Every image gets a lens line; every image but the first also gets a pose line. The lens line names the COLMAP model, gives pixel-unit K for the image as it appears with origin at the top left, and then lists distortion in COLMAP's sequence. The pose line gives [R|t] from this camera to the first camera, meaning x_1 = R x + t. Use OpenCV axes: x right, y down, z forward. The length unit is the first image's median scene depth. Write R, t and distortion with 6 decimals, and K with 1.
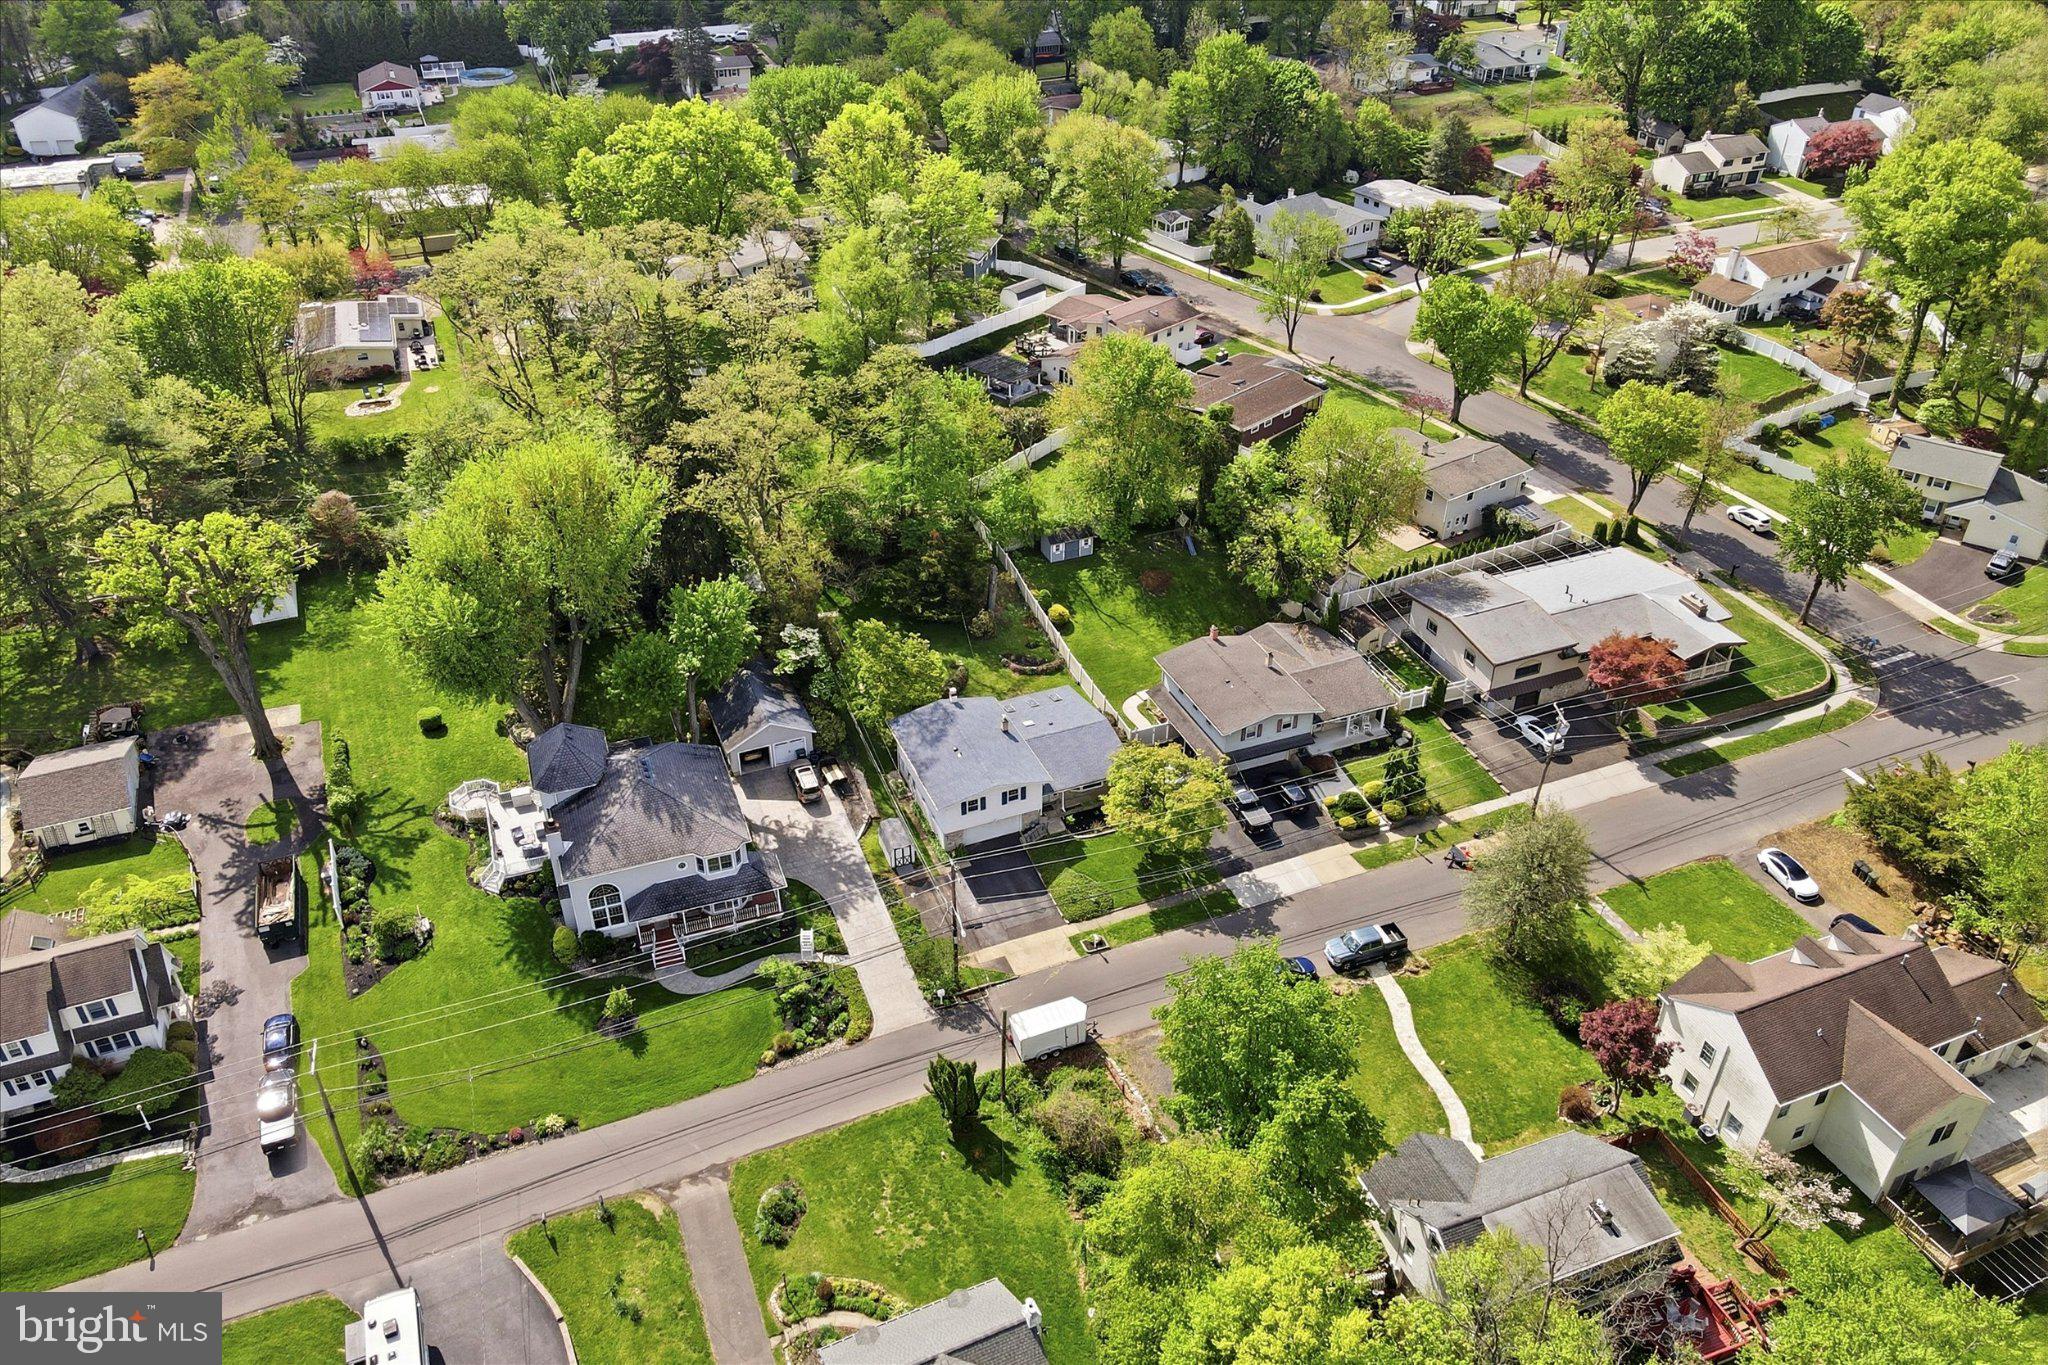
lens RADIAL K [[1481.9, 0, 1012.8], [0, 1481.9, 684.0], [0, 0, 1]] dist [0.005798, 0.024979]
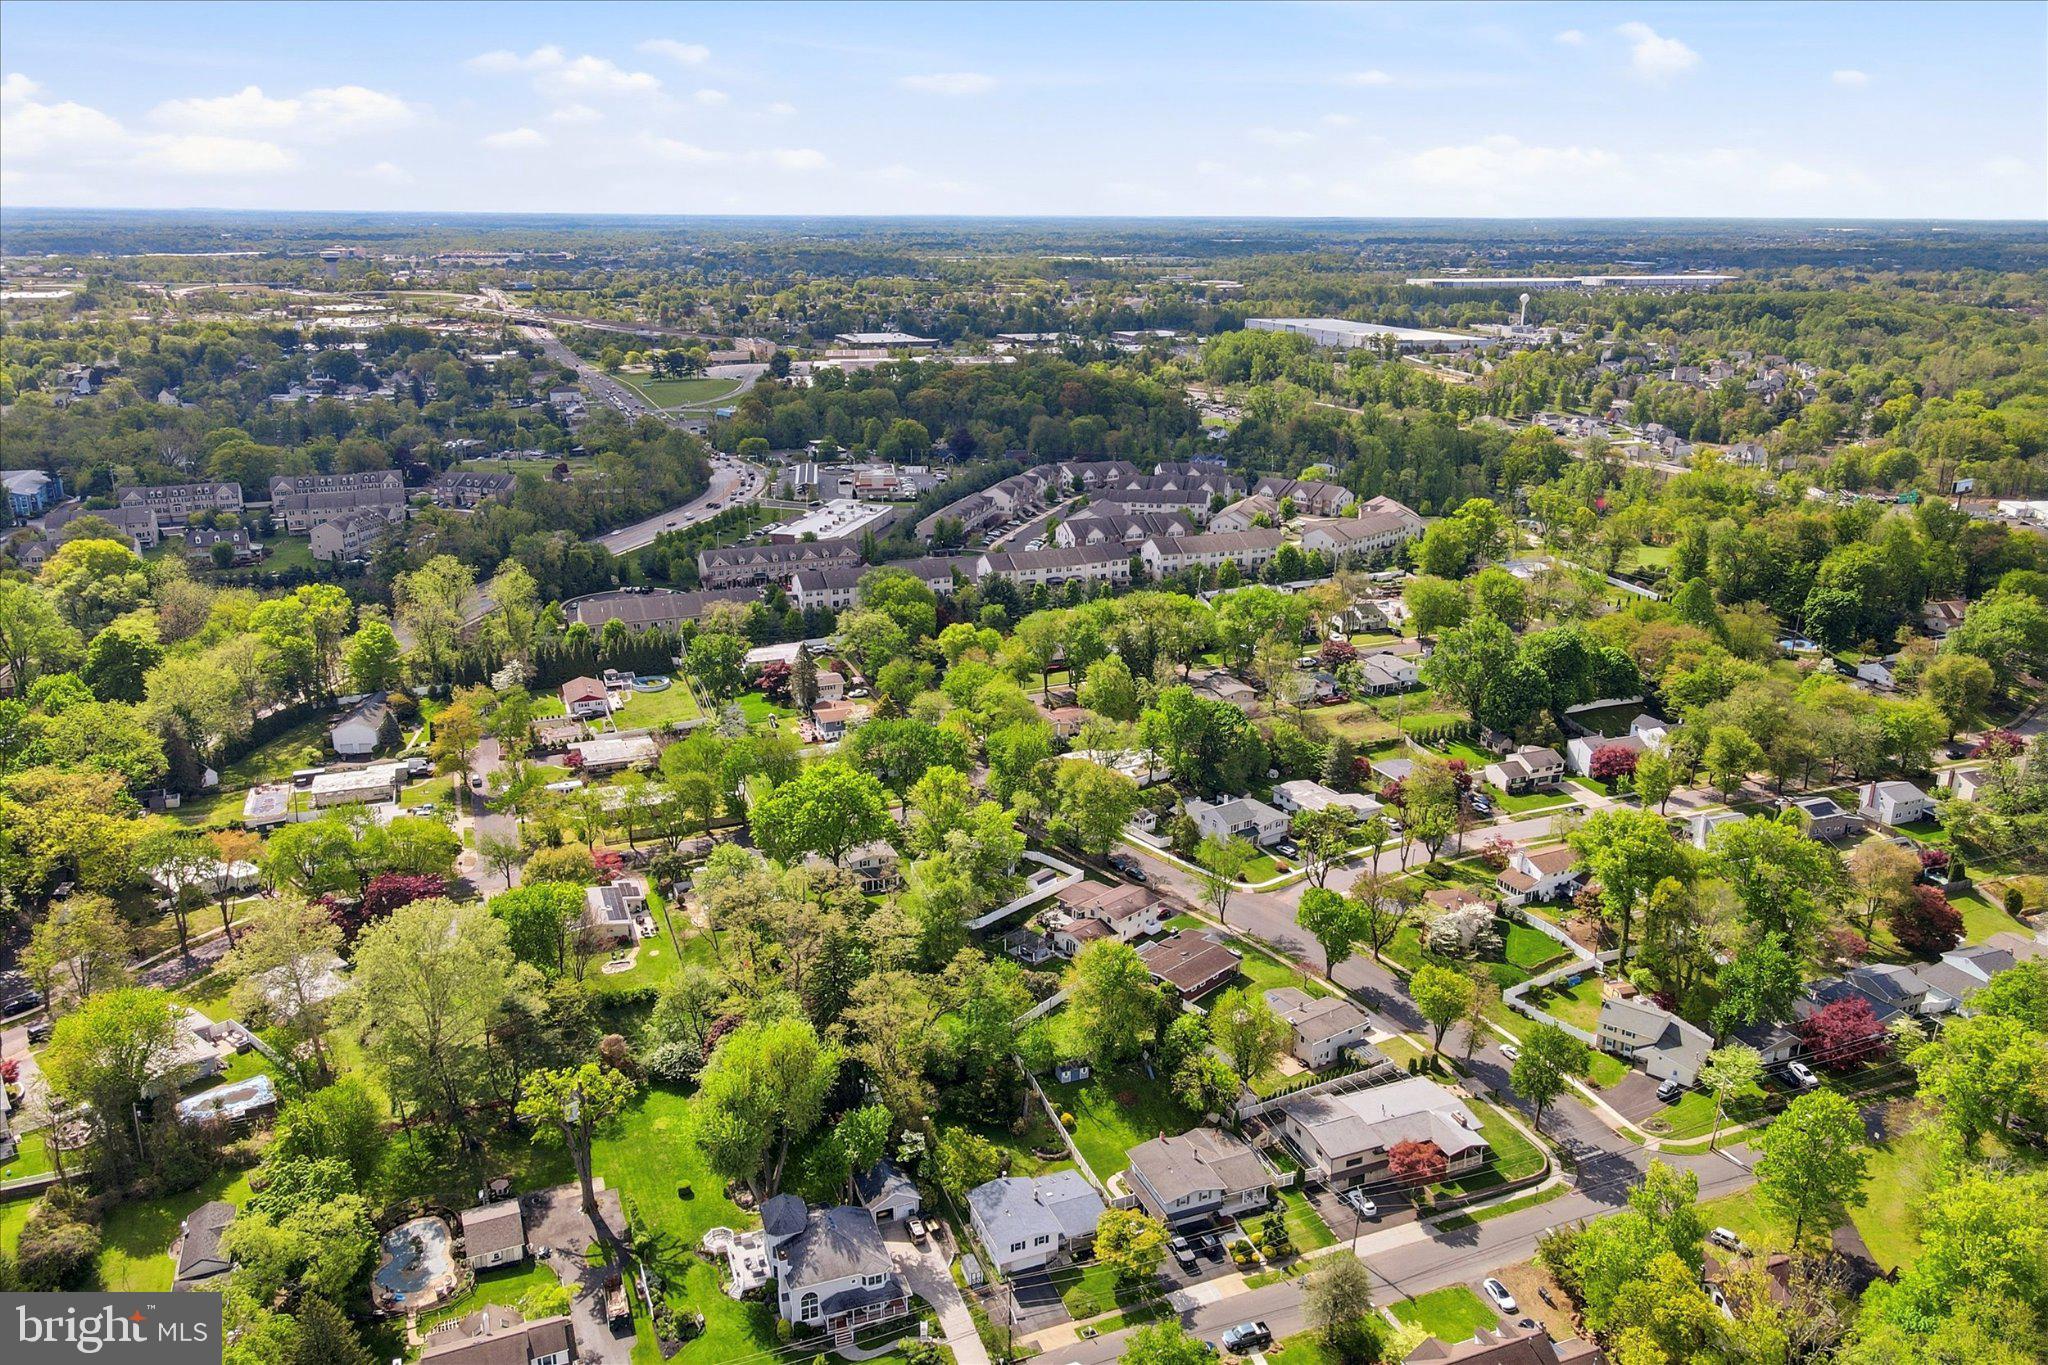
lens RADIAL K [[1481.9, 0, 1014.8], [0, 1481.9, 694.0], [0, 0, 1]] dist [0.005798, 0.024979]
pose [[0.999964, 0.008374, -0.001087, -0.028886], [-0.008352, 0.961912, -0.273230, -0.053705], [-0.001242, 0.273229, 0.961948, -0.697281]]
